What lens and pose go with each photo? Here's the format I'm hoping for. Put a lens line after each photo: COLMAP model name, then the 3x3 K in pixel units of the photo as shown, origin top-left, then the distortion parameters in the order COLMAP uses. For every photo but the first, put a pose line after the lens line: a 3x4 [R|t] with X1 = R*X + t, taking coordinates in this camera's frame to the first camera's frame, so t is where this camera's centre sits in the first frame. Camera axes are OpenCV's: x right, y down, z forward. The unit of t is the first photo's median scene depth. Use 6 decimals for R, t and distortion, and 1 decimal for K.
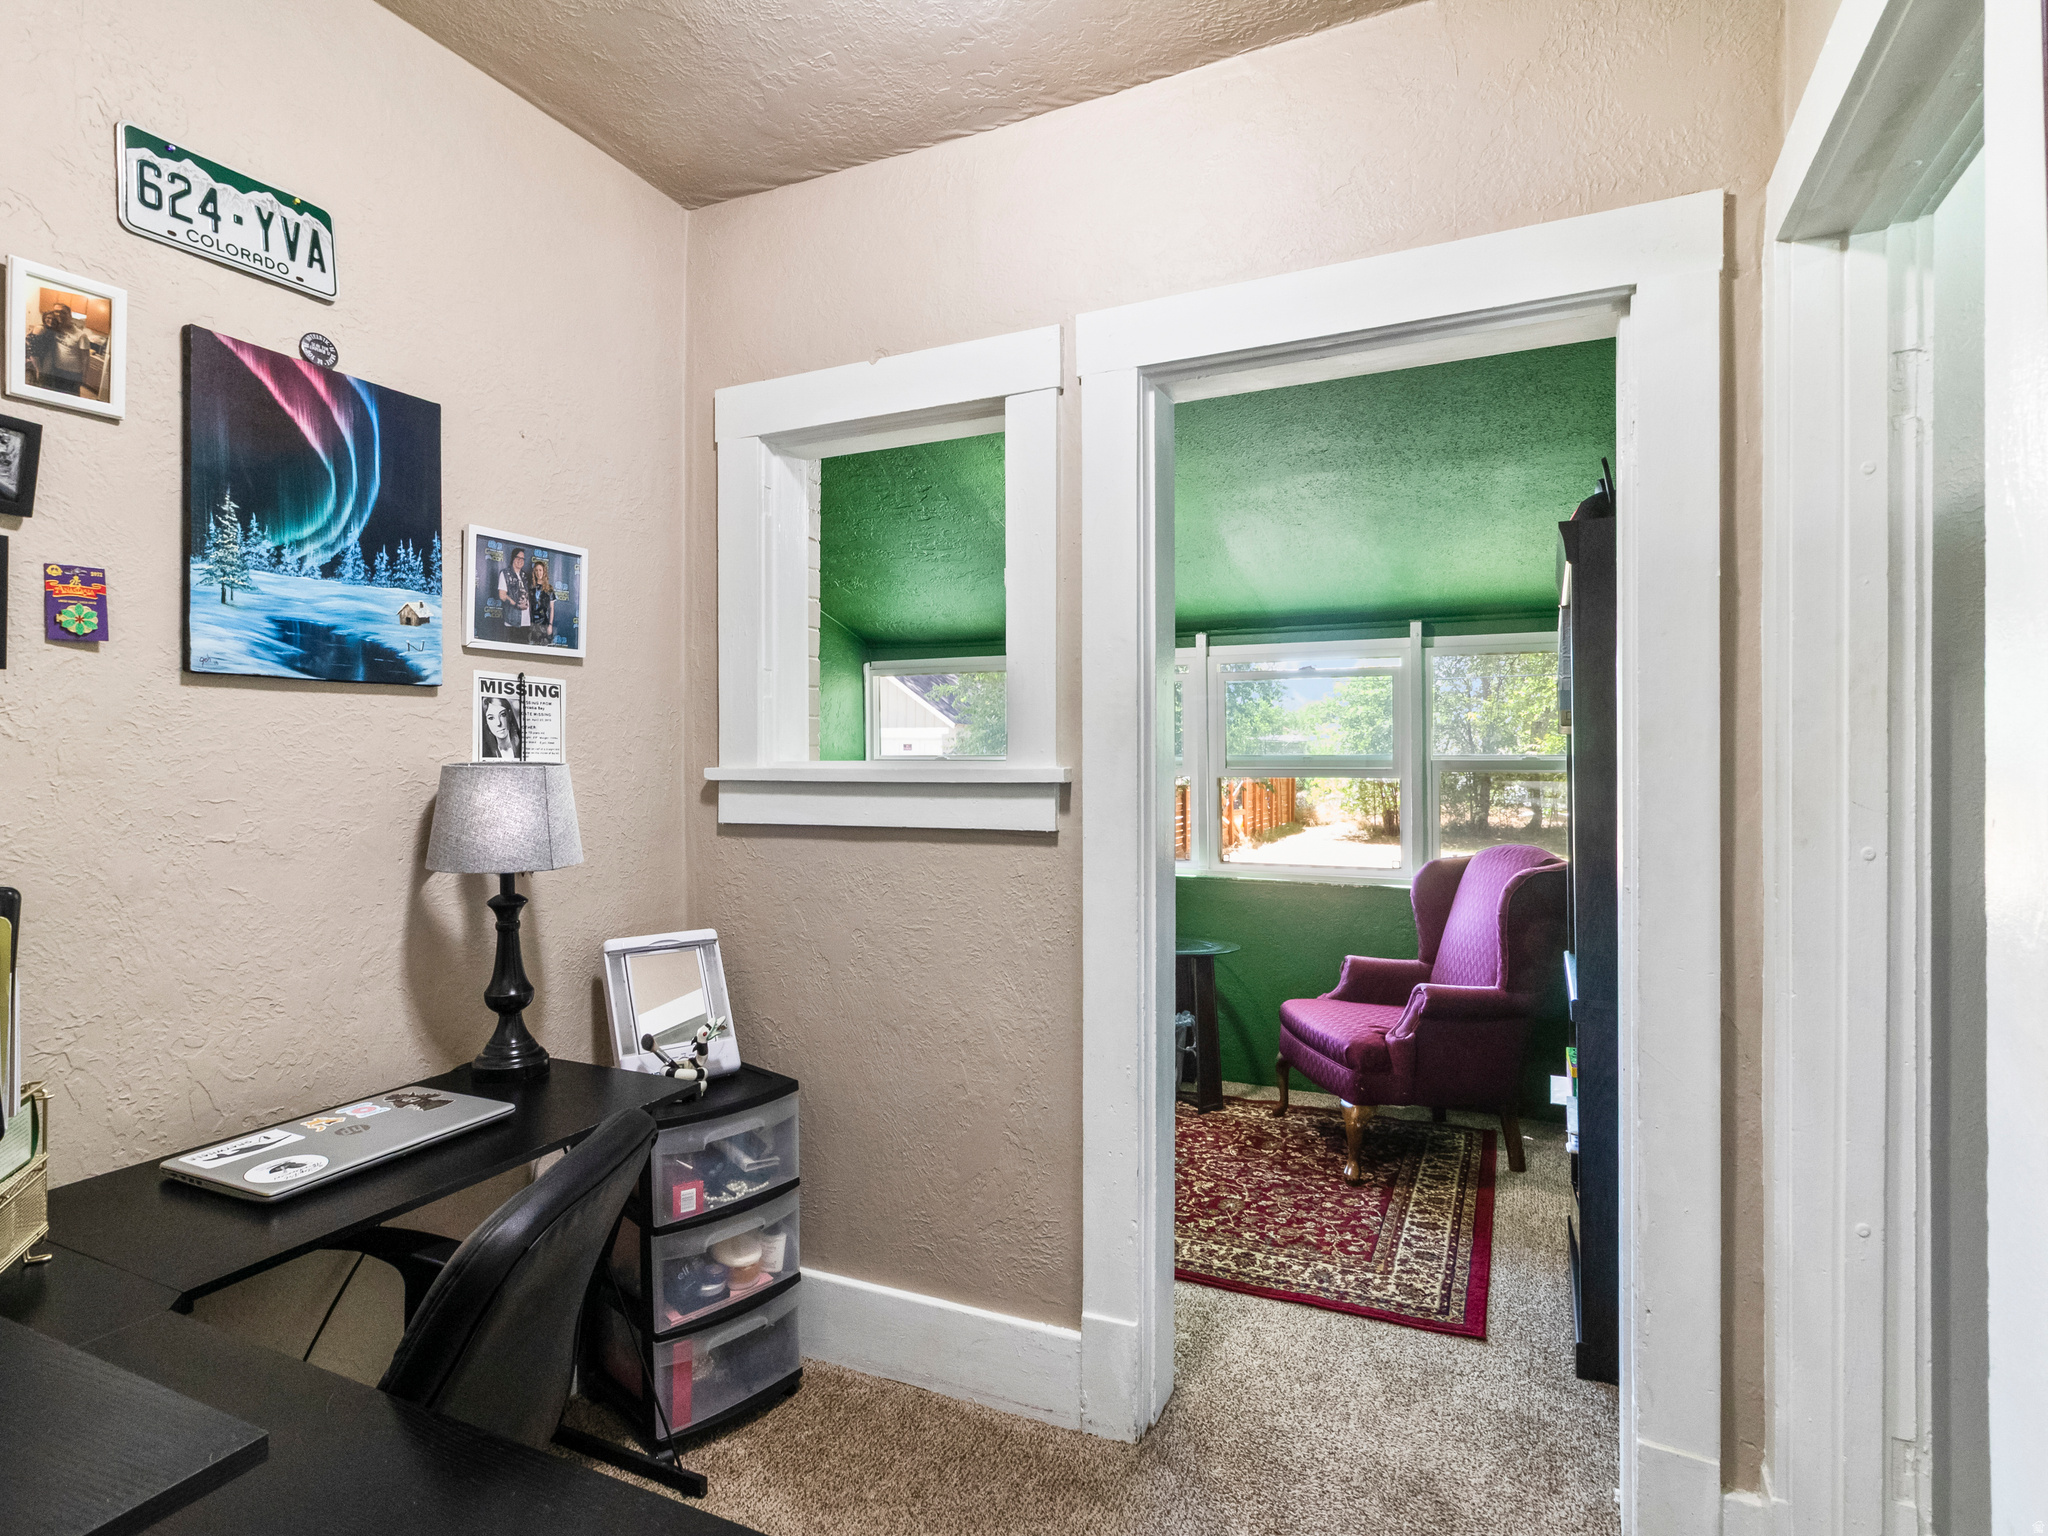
lens RADIAL K [[1091.5, 0, 1022.2], [0, 1091.5, 764.8], [0, 0, 1]] dist [0.002752, -0.000662]
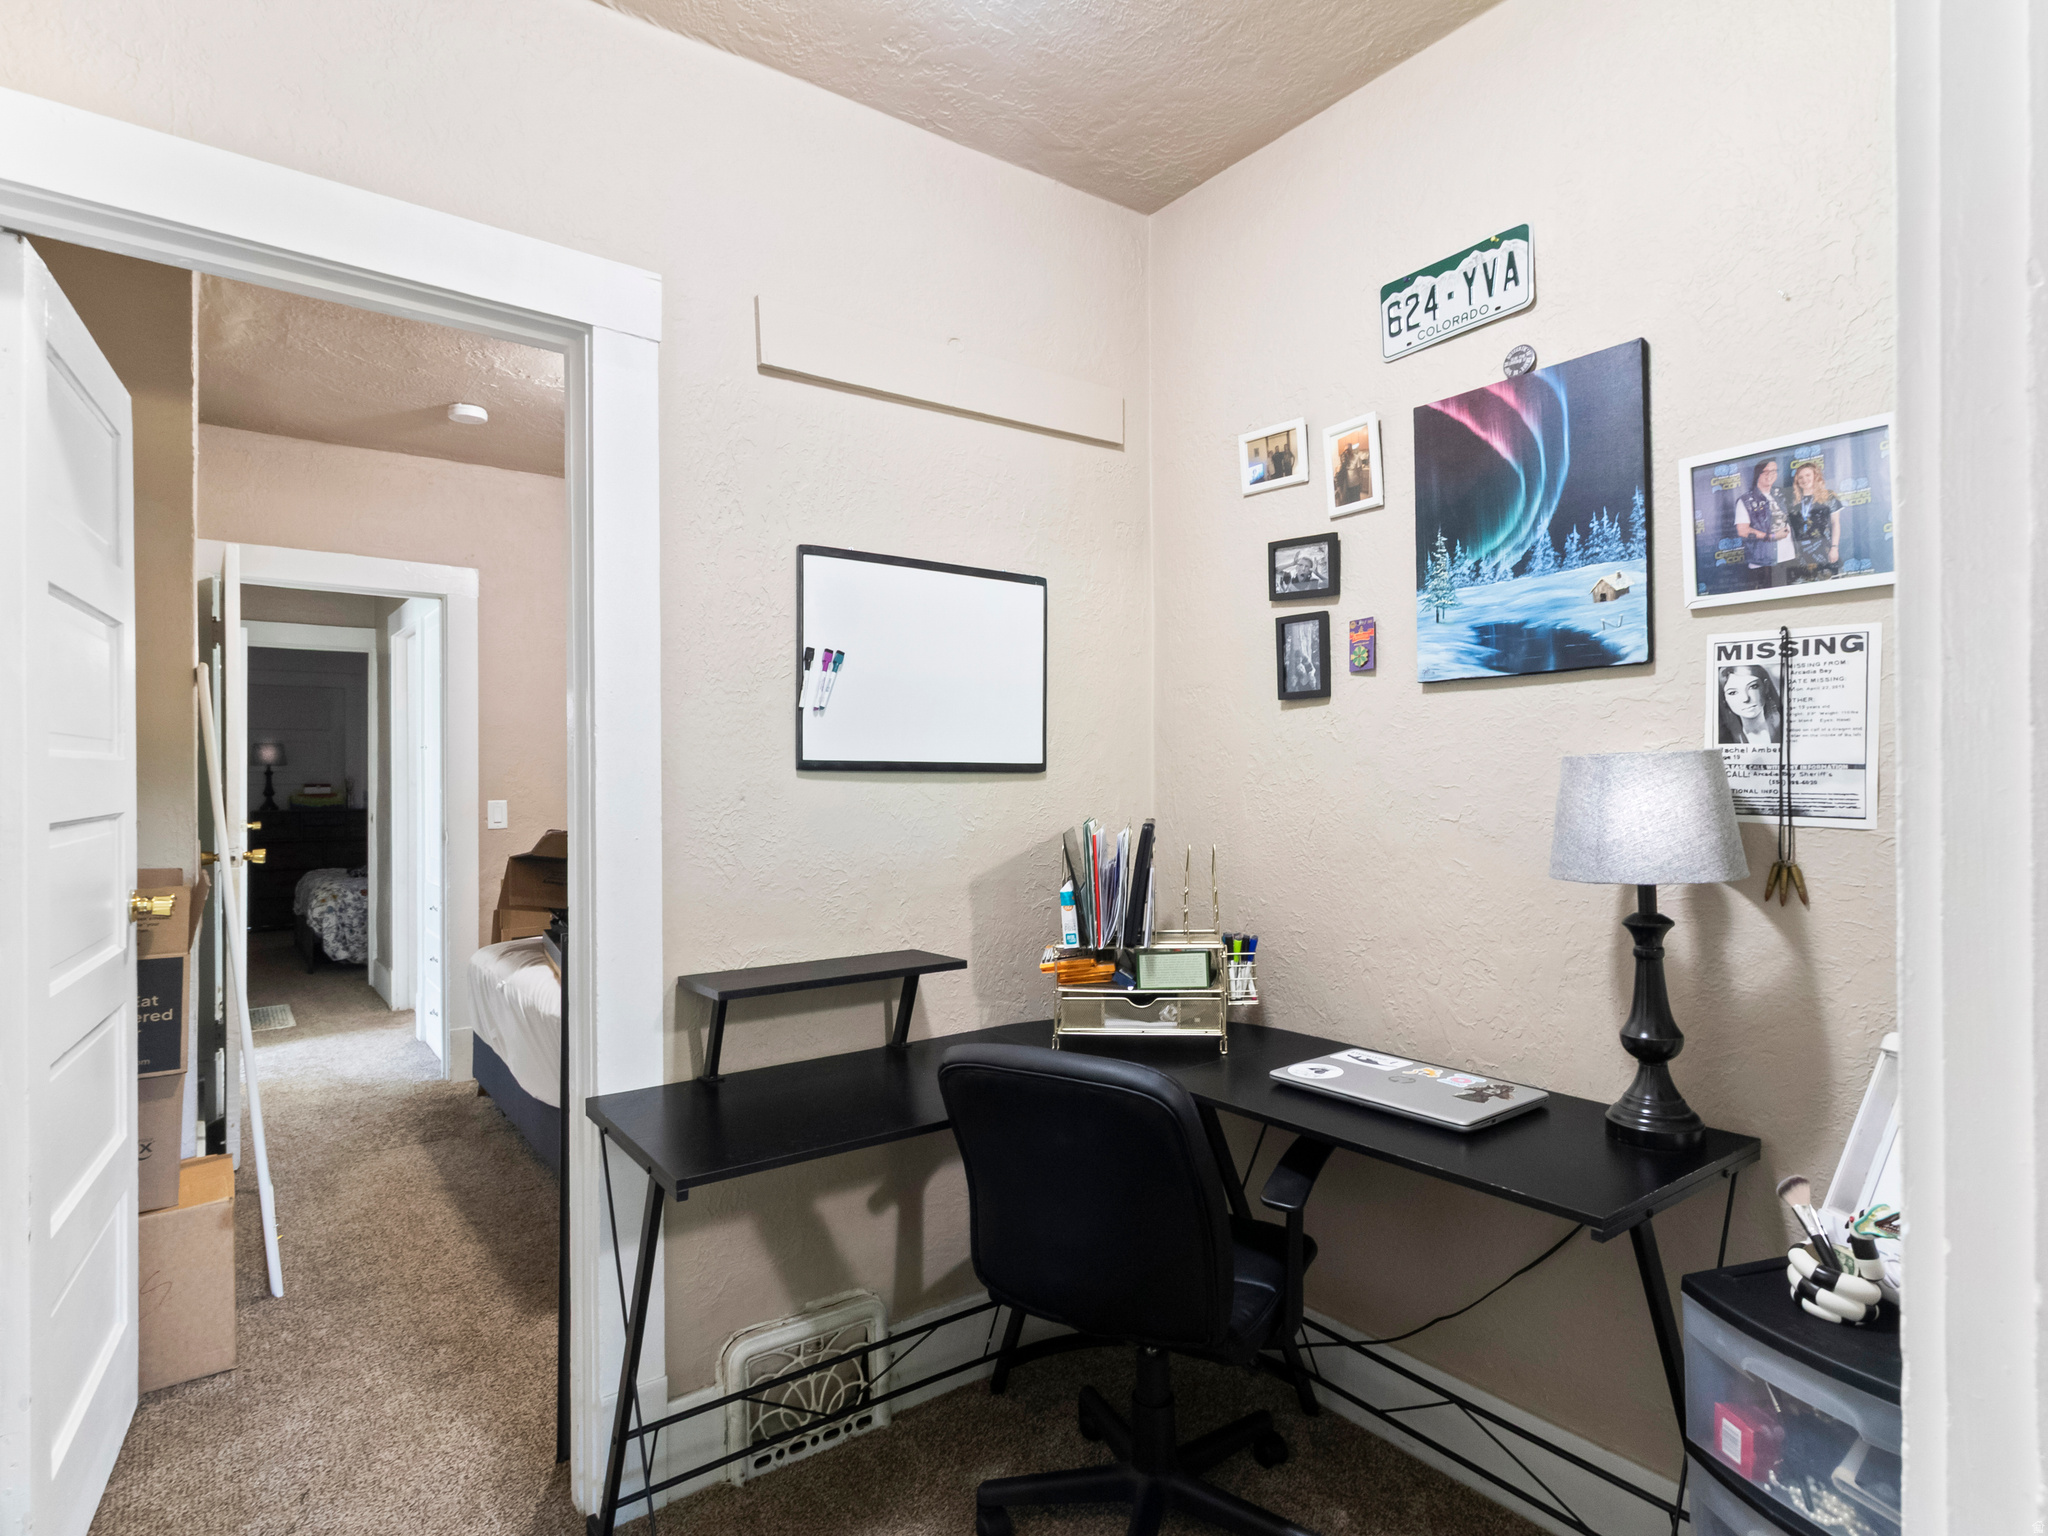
lens RADIAL K [[1091.5, 0, 1022.8], [0, 1091.5, 768.8], [0, 0, 1]] dist [0.002752, -0.000662]
pose [[-0.481881, 0.001816, -0.876235, 0.514234], [0.001894, 0.999998, 0.001030, 0.011004], [0.876235, -0.001163, -0.481883, 1.101172]]
